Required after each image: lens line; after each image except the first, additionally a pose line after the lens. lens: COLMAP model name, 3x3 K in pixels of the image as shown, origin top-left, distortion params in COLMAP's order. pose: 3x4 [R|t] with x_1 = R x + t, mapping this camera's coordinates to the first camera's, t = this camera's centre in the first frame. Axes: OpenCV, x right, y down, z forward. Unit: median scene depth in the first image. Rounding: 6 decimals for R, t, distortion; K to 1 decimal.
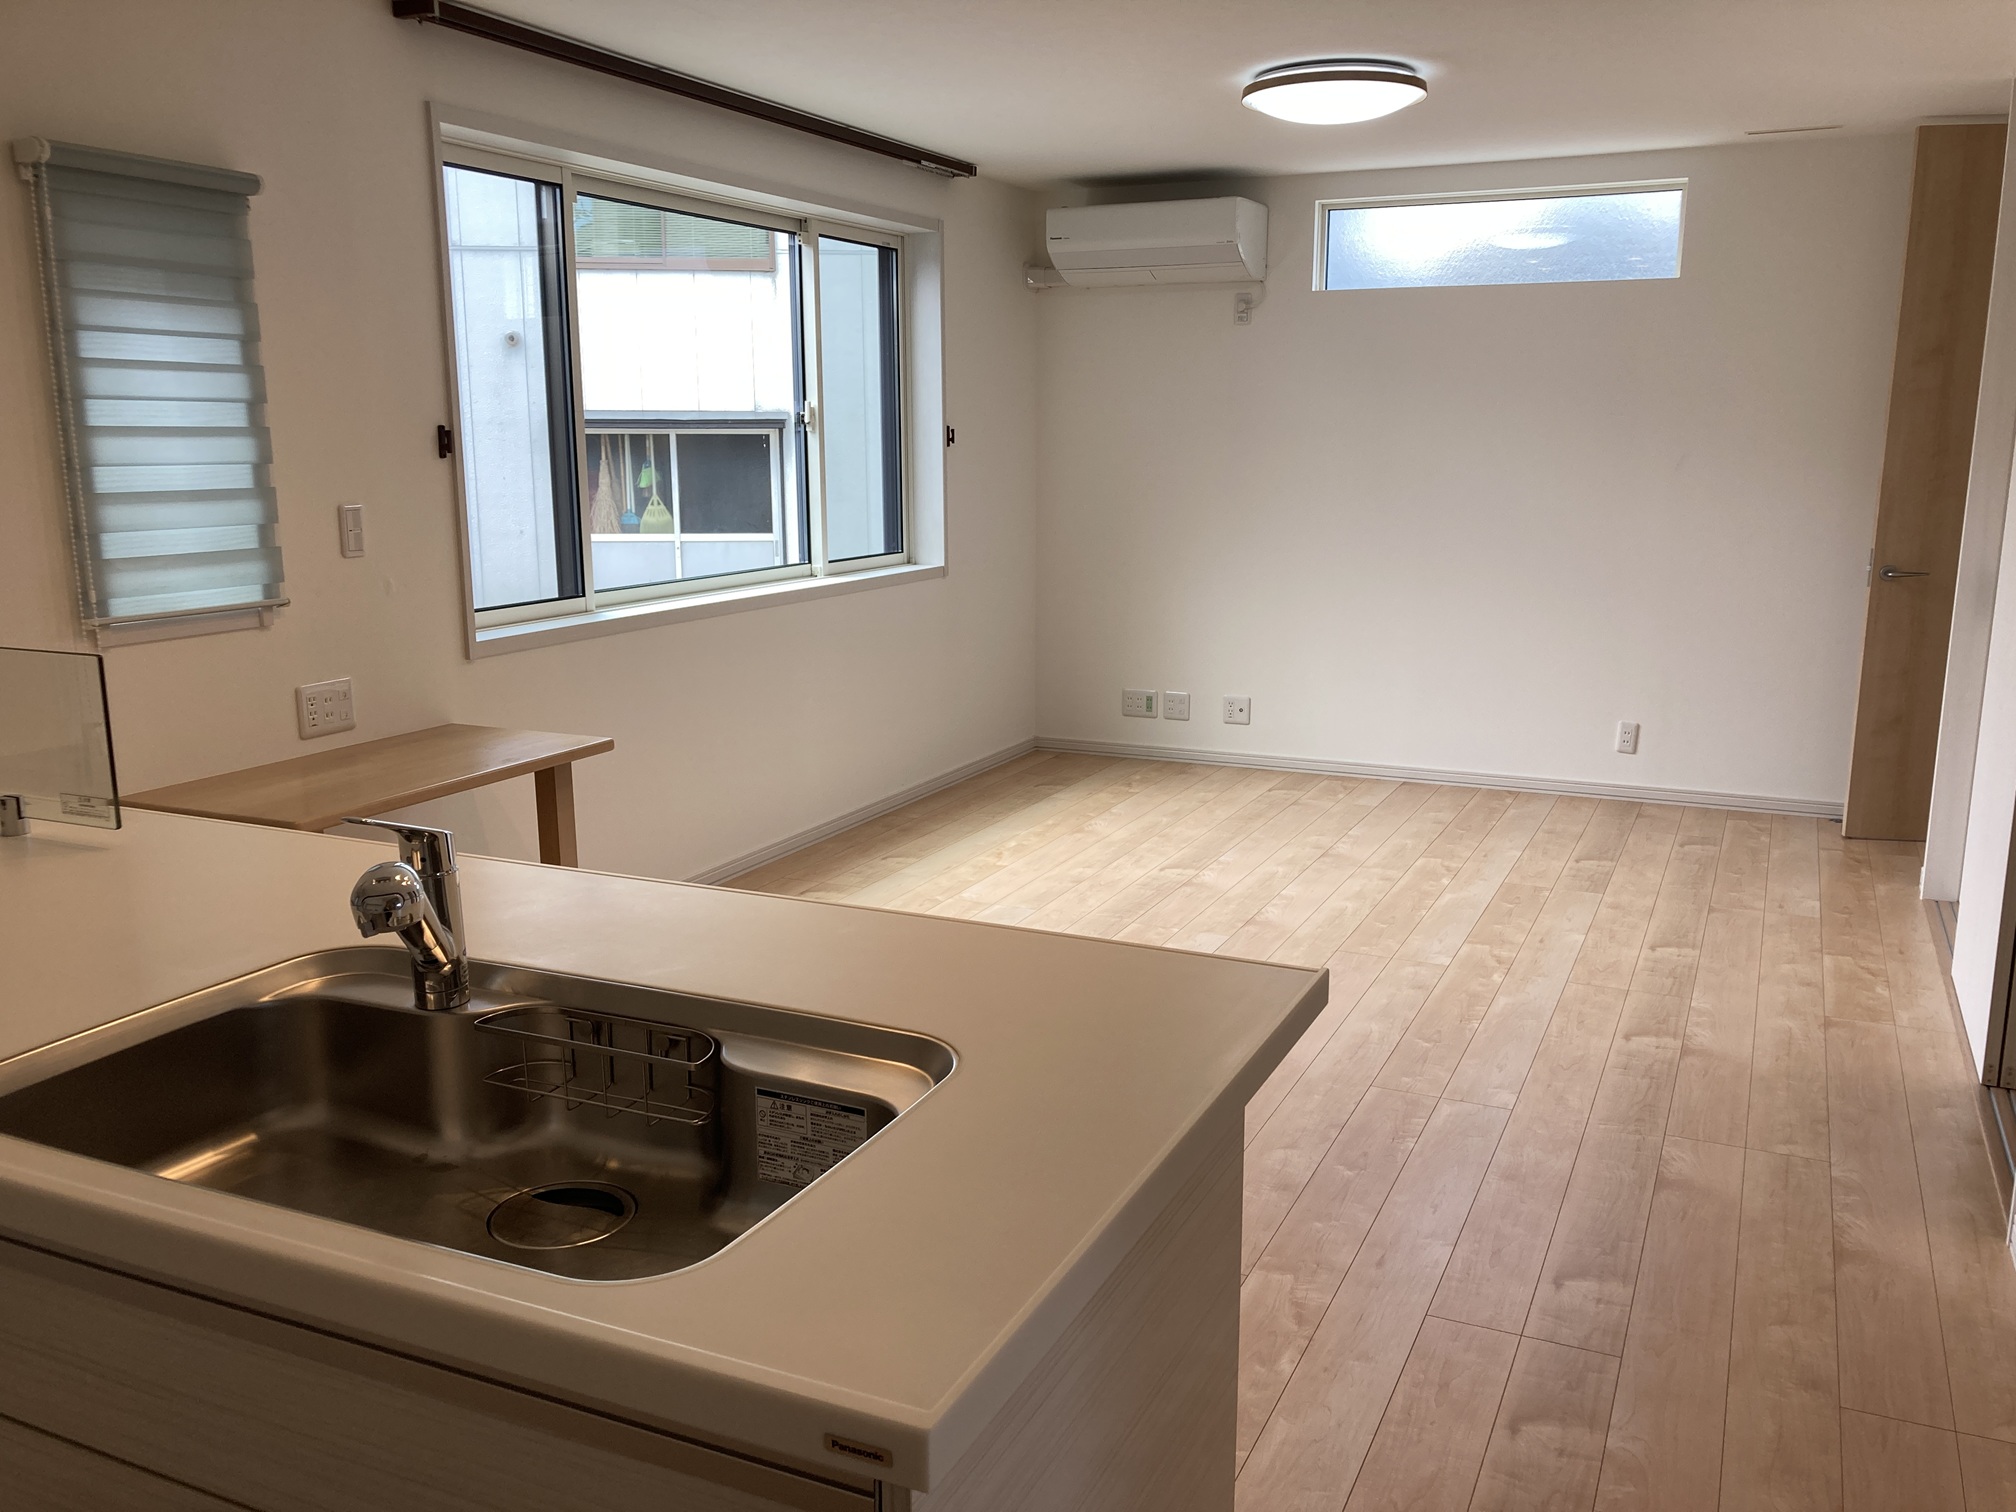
lens RADIAL K [[1667.3, 0, 1020.4], [0, 1667.3, 741.3], [0, 0, 1]] dist [0.042680, -0.016447]
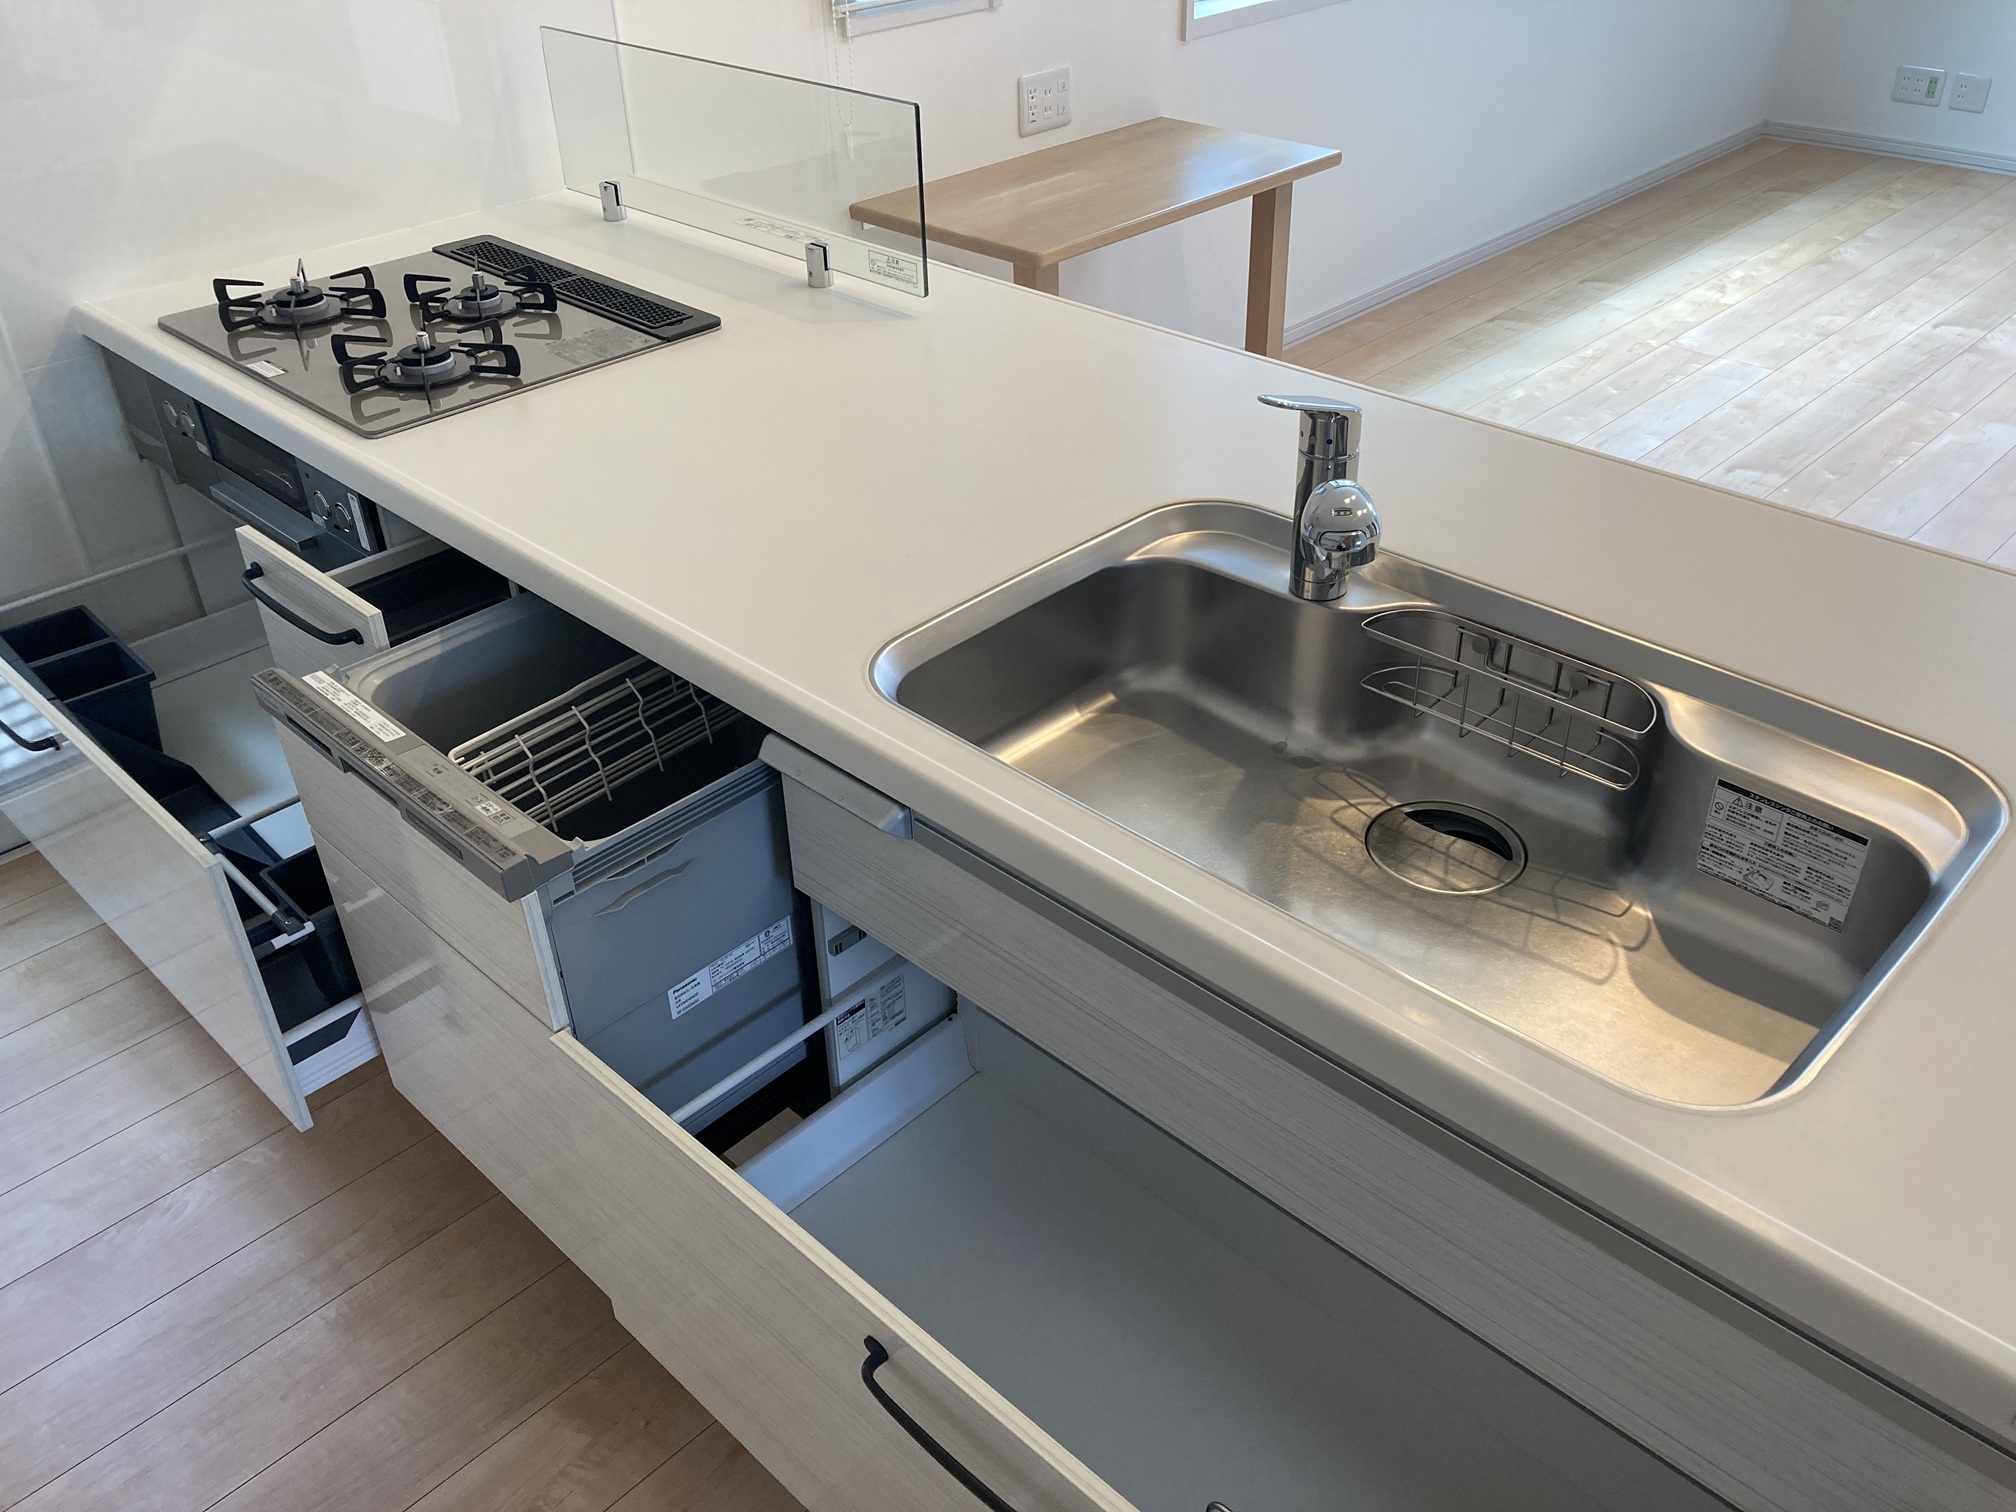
lens RADIAL K [[1667.3, 0, 1020.4], [0, 1667.3, 741.3], [0, 0, 1]] dist [0.042680, -0.016447]
pose [[0.945251, 0.166453, -0.280702, -0.117901], [-0.047110, 0.920732, 0.387342, -0.057776], [0.322925, -0.352912, 0.878164, 0.062585]]
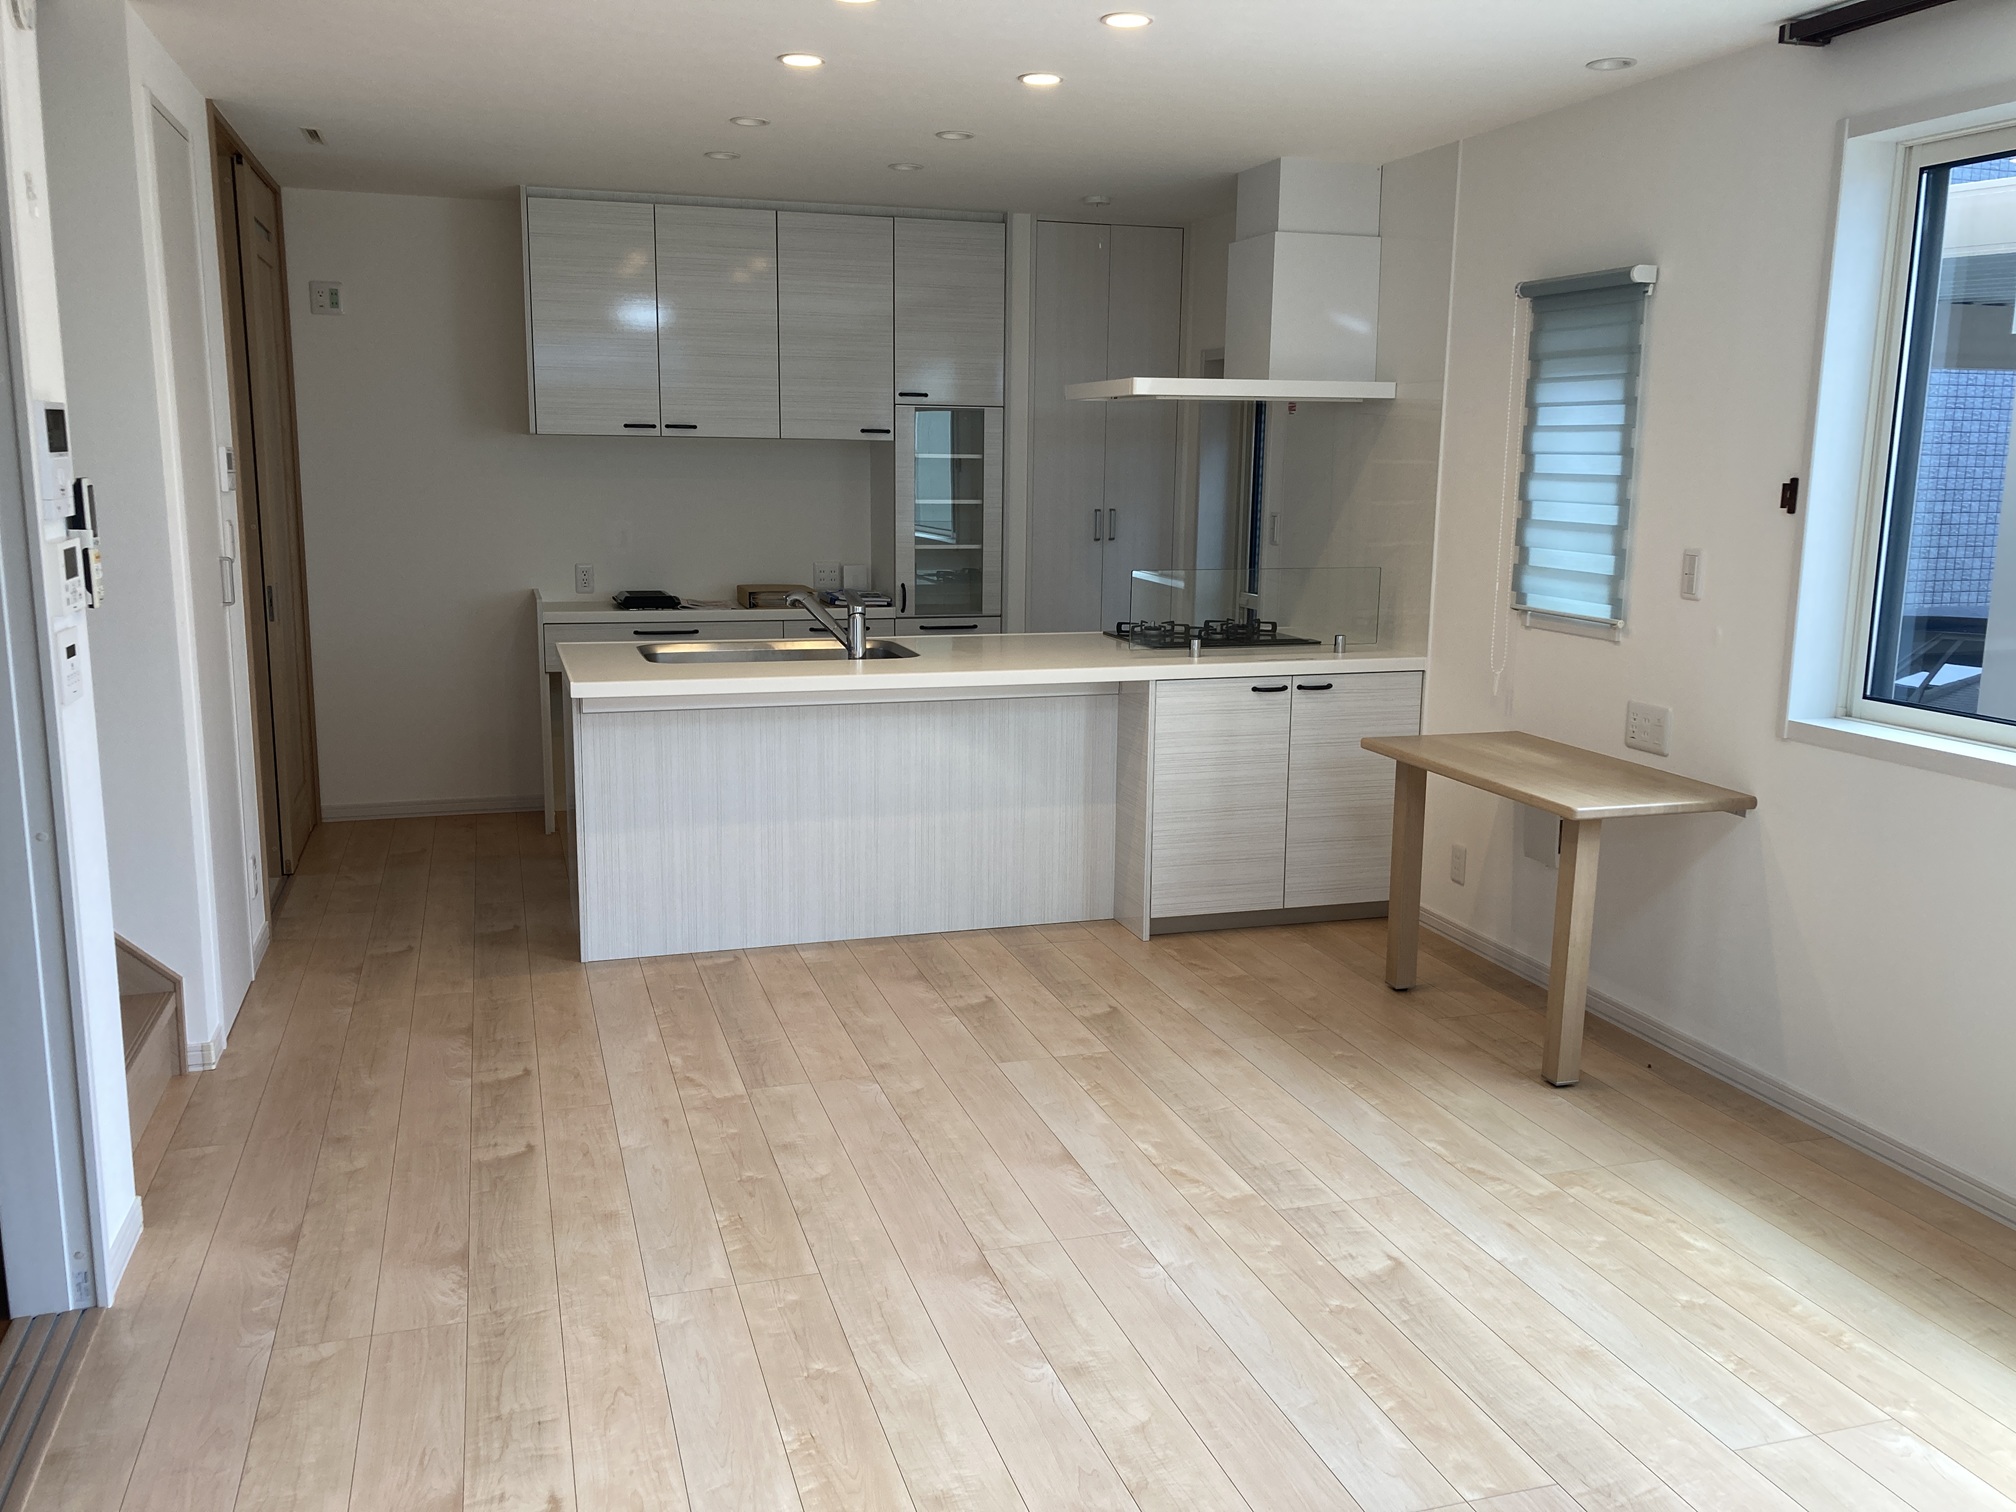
lens RADIAL K [[1667.3, 0, 1020.4], [0, 1667.3, 741.3], [0, 0, 1]] dist [0.042680, -0.016447]
pose [[-0.739208, 0.107542, -0.664836, 0.690832], [-0.138031, 0.942021, 0.305850, -0.321462], [0.659181, 0.317854, -0.681505, 1.626065]]
